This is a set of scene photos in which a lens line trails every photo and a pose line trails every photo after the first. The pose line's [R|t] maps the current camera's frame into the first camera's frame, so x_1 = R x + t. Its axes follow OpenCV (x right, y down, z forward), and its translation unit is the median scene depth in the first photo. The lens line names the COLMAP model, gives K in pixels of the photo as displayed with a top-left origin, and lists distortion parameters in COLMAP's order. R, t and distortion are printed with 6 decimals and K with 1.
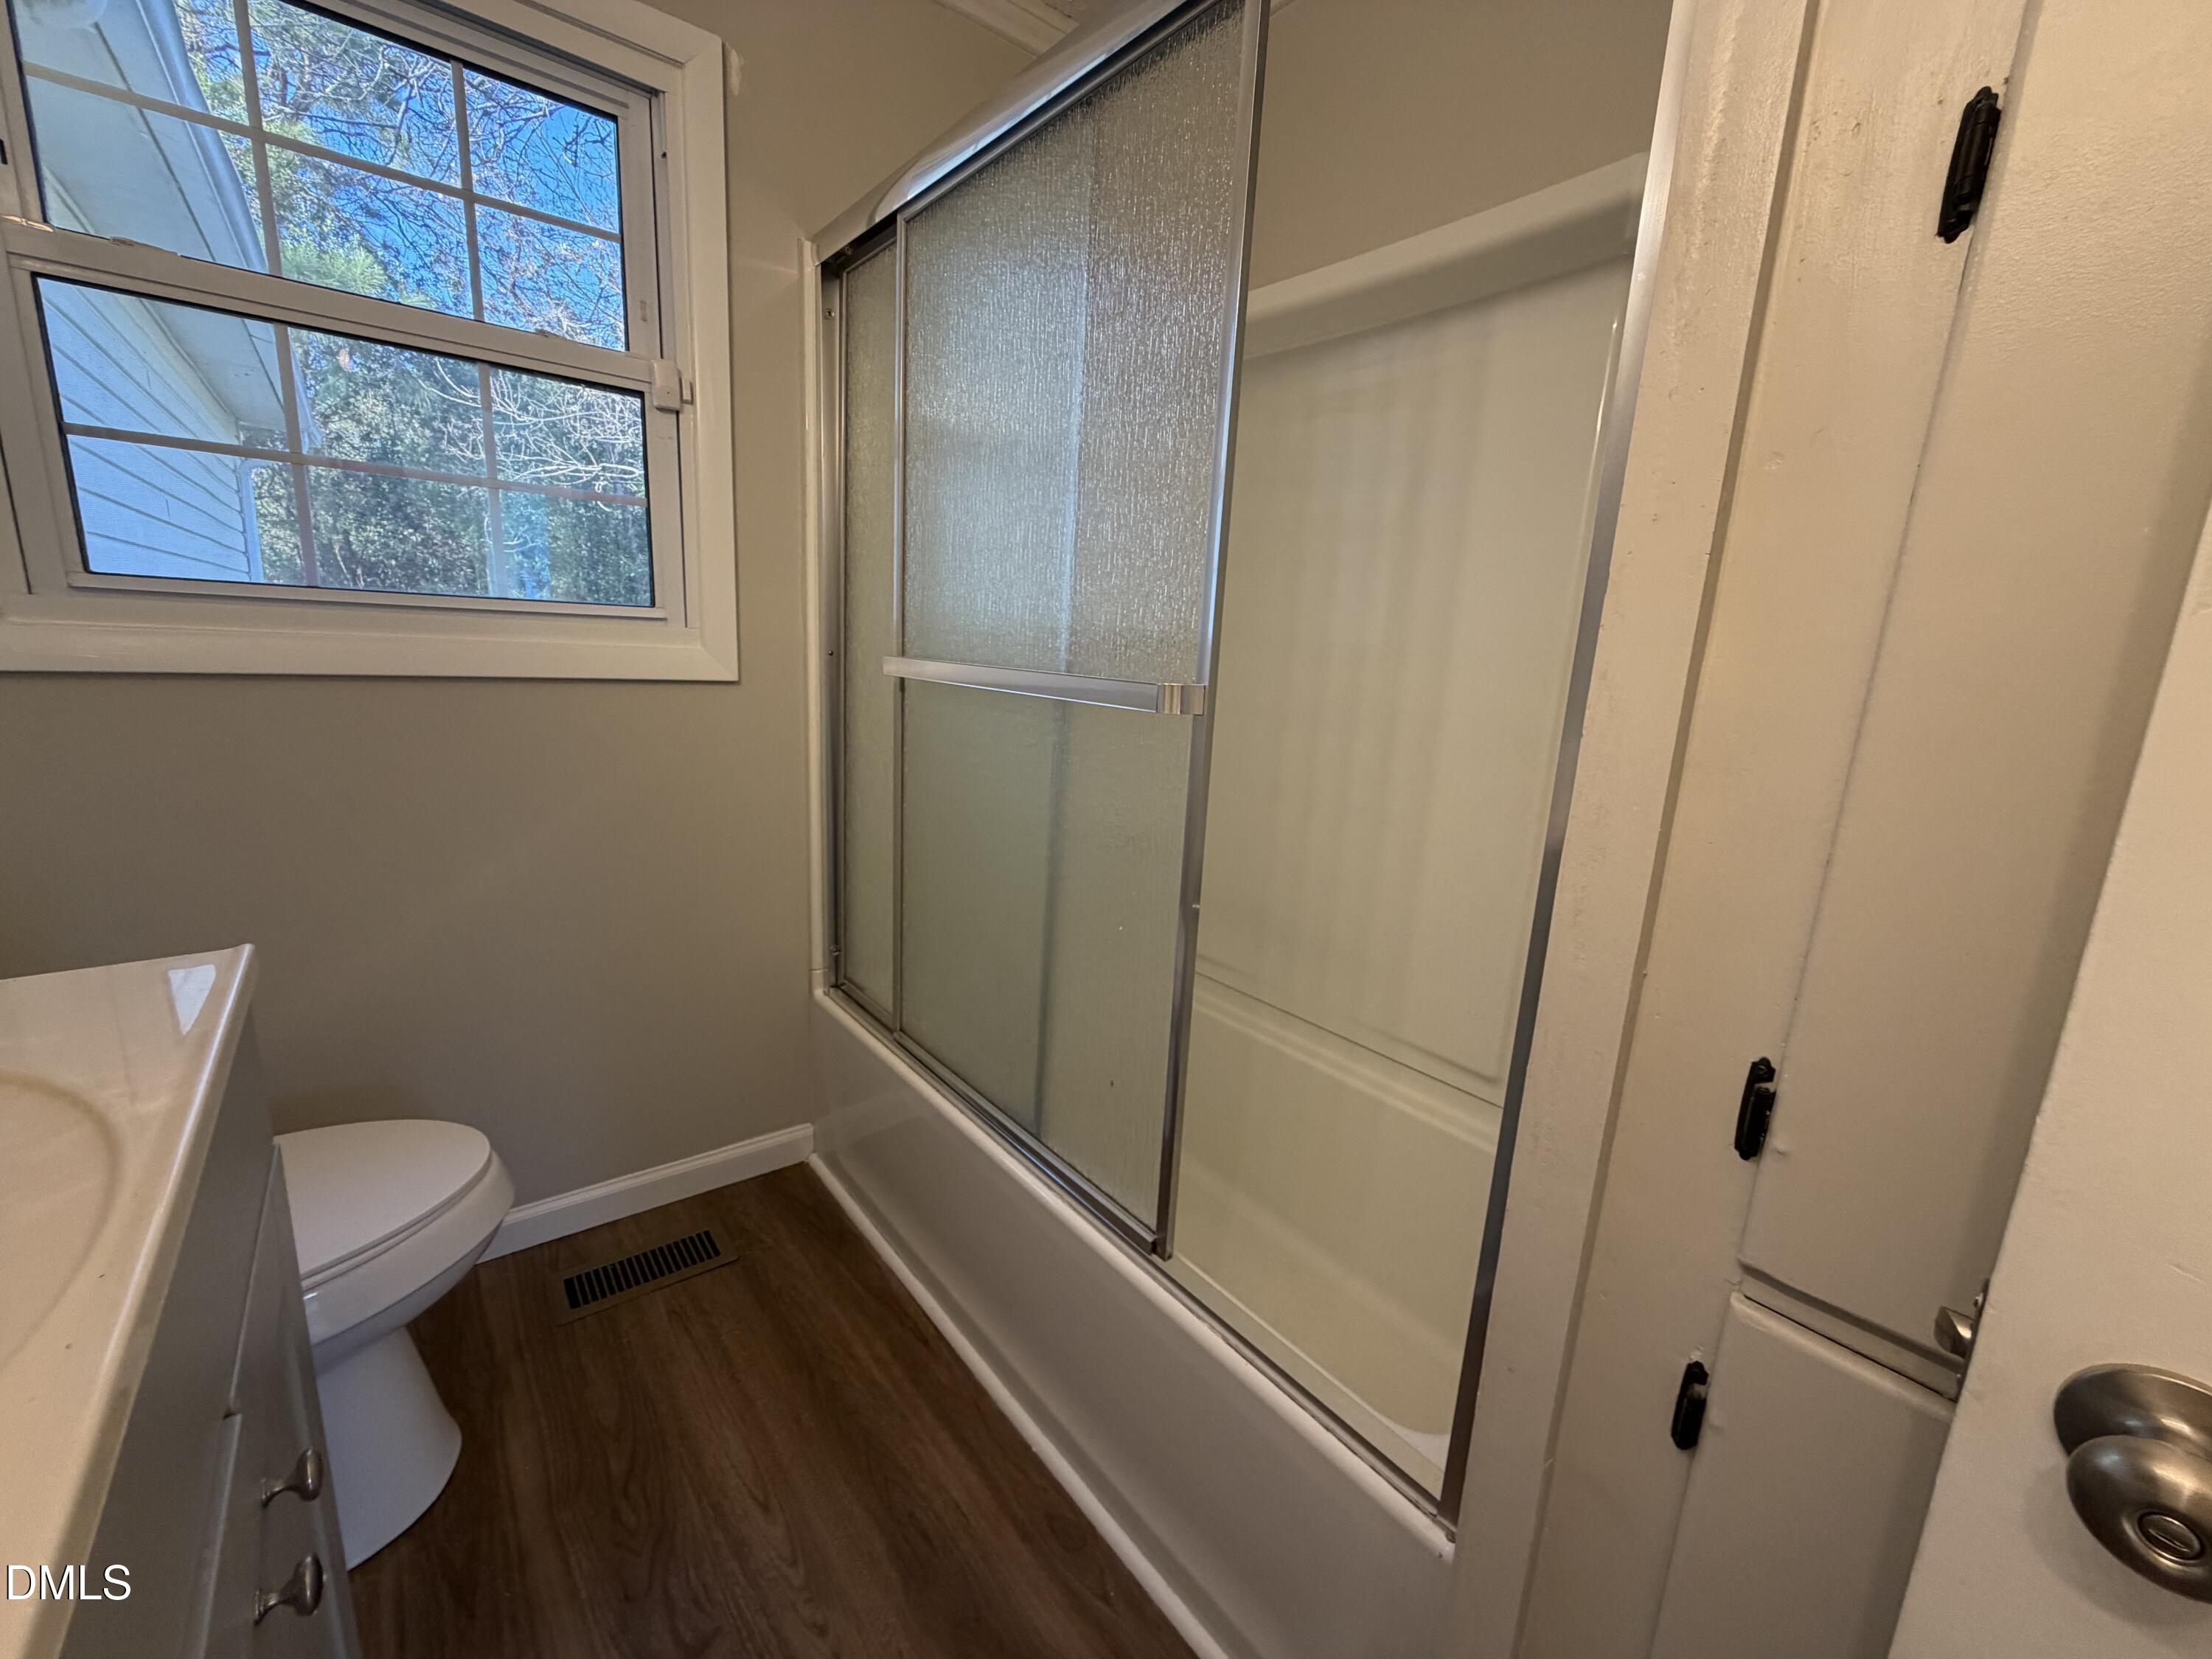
lens RADIAL K [[881.3, 0, 1097.5], [0, 881.3, 830.8], [0, 0, 1]] dist [0.002680, -0.000710]
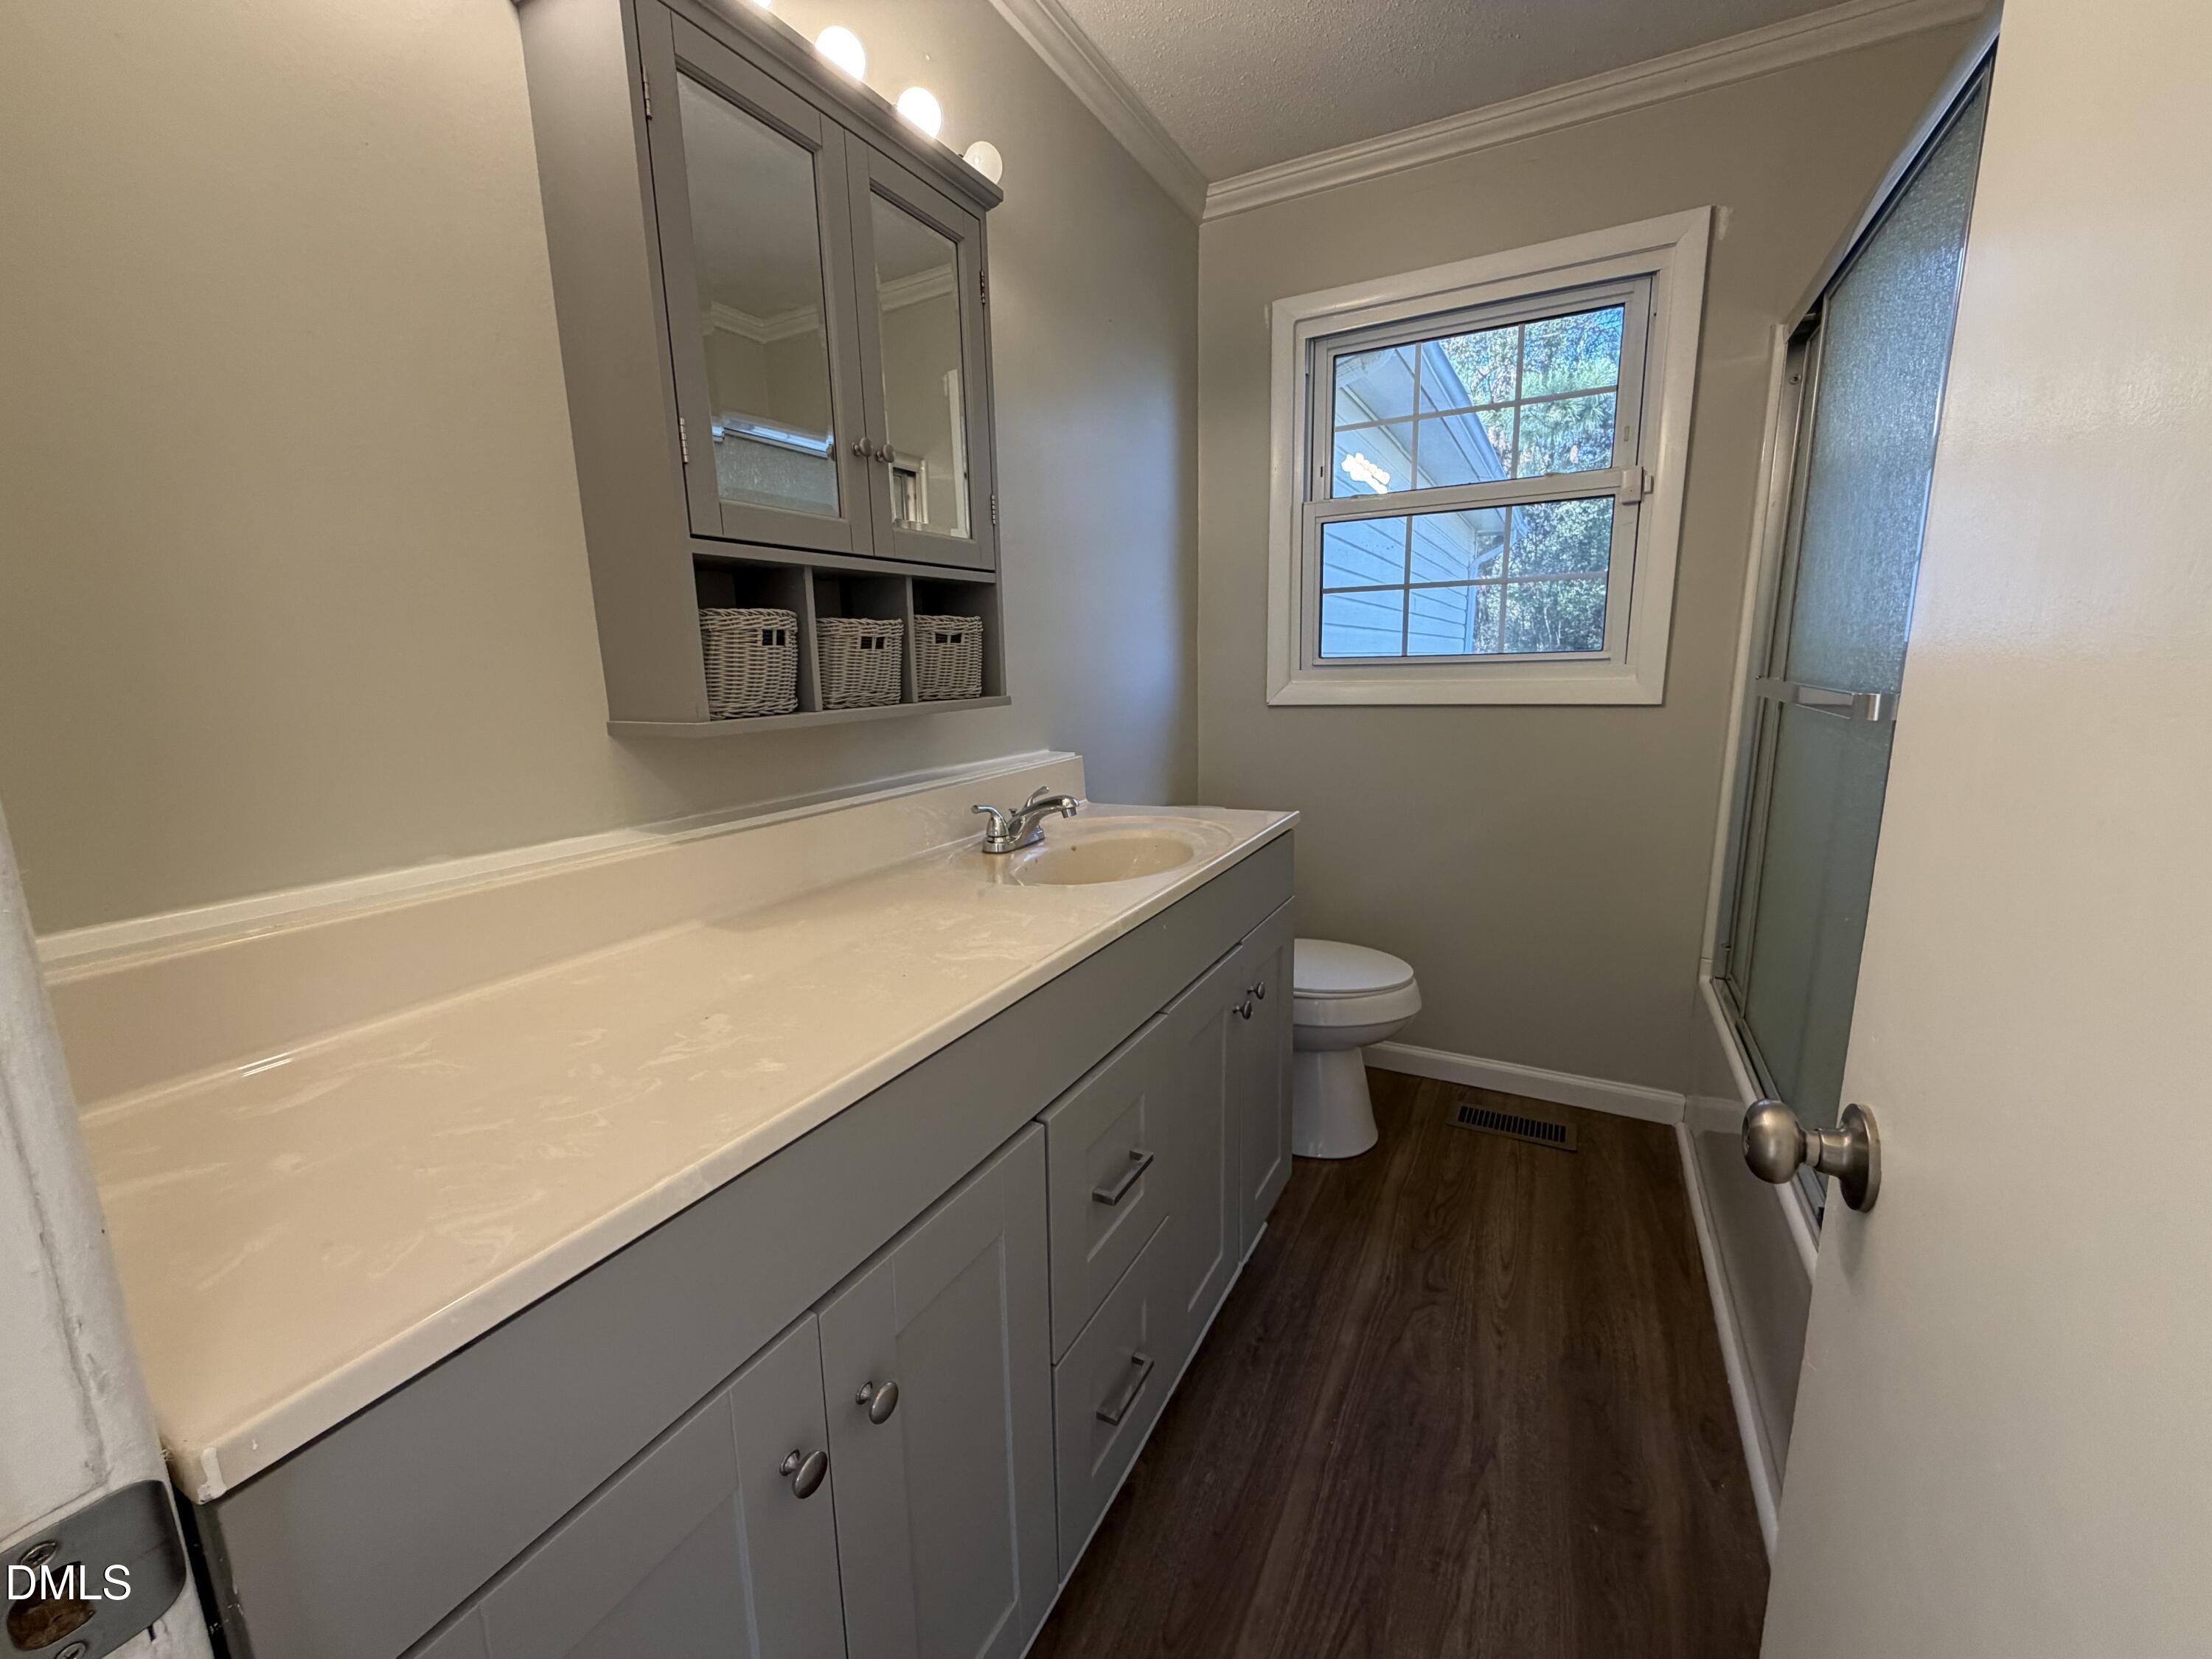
lens RADIAL K [[881.3, 0, 1105.7], [0, 881.3, 827.9], [0, 0, 1]] dist [0.002680, -0.000710]
pose [[0.396101, 0.106929, -0.911960, 0.487007], [-0.145787, 0.987921, 0.052515, 0.056447], [0.906560, 0.112151, 0.406905, -0.215836]]
